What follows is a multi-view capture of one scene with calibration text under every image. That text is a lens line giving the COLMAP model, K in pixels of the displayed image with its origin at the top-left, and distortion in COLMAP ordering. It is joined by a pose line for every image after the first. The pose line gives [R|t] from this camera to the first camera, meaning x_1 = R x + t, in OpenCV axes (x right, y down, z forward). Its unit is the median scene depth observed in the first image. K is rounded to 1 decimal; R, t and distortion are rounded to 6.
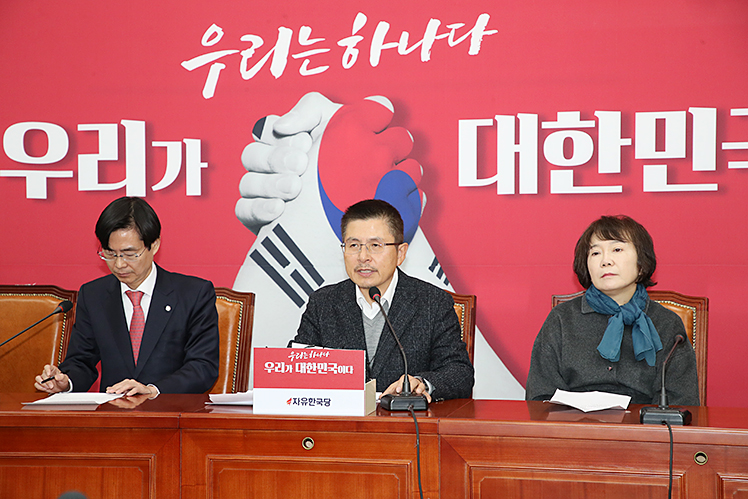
lens RADIAL K [[1653.6, 0, 374.0], [0, 1653.6, 249.5], [0, 0, 1]] dist [0.414542, 0.398335]
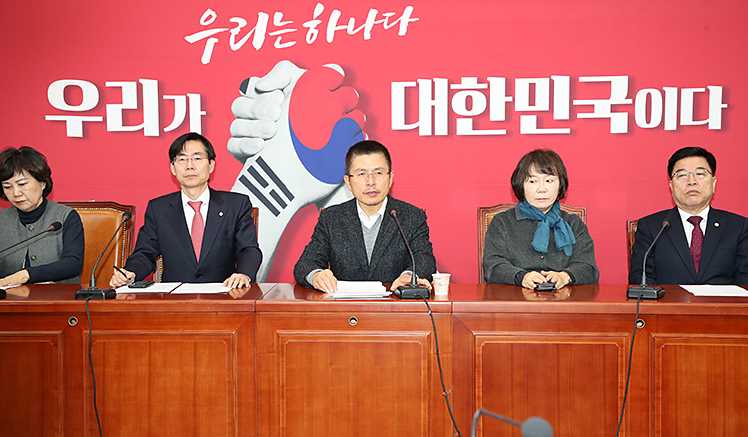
lens RADIAL K [[1072.2, 0, 374.8], [0, 1072.2, 232.1], [0, 0, 1]] dist [0.207755, 0.016384]
pose [[0.985691, -0.013107, 0.168053, -0.116859], [0.003149, 0.998230, 0.059381, -0.005375], [-0.168533, -0.058002, 0.983988, 0.096665]]
